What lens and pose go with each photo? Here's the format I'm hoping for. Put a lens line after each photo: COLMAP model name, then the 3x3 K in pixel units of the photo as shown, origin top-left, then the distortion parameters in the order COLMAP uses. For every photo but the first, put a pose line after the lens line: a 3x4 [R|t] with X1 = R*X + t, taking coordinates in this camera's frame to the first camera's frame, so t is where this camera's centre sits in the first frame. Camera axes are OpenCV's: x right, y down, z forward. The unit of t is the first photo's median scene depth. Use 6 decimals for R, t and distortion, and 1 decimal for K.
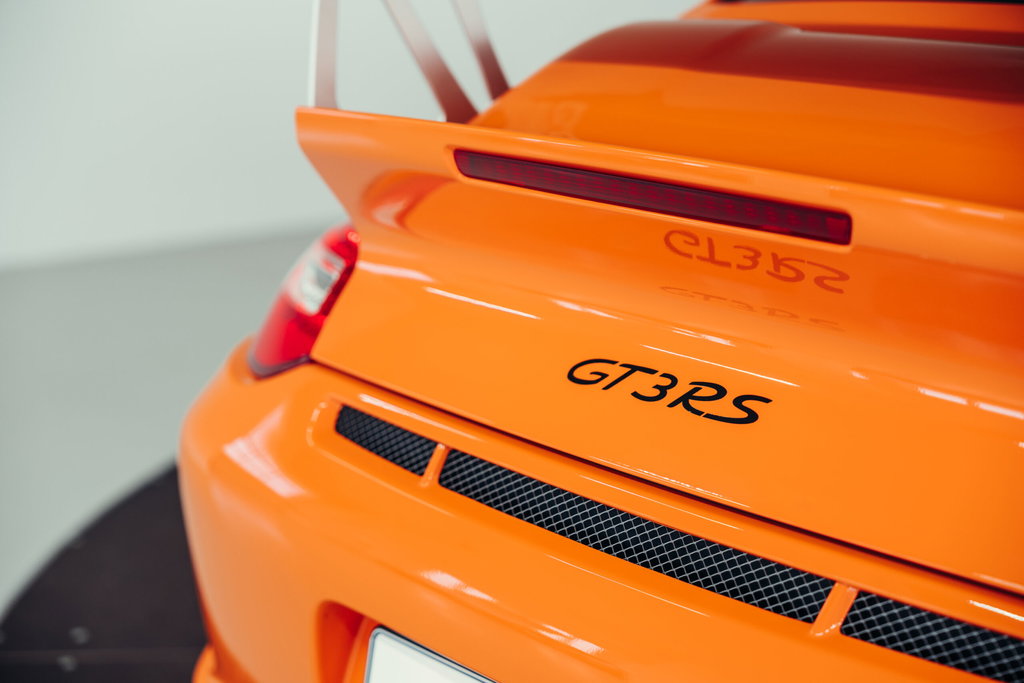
lens RADIAL K [[2078.4, 0, 512.0], [0, 2078.4, 341.5], [0, 0, 1]] dist [0.028016, 0.074454]
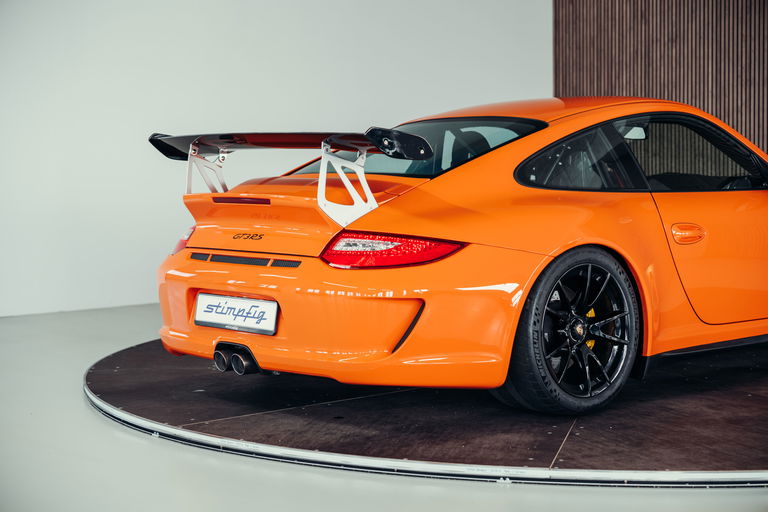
lens RADIAL K [[1558.8, 0, 384.0], [0, 1558.8, 256.0], [0, 0, 1]] dist [0.028016, 0.074454]
pose [[0.999541, -0.015008, 0.026303, 0.280812], [0.018510, 0.990203, -0.138403, 0.570635], [-0.023968, 0.138827, 0.990027, -2.726195]]
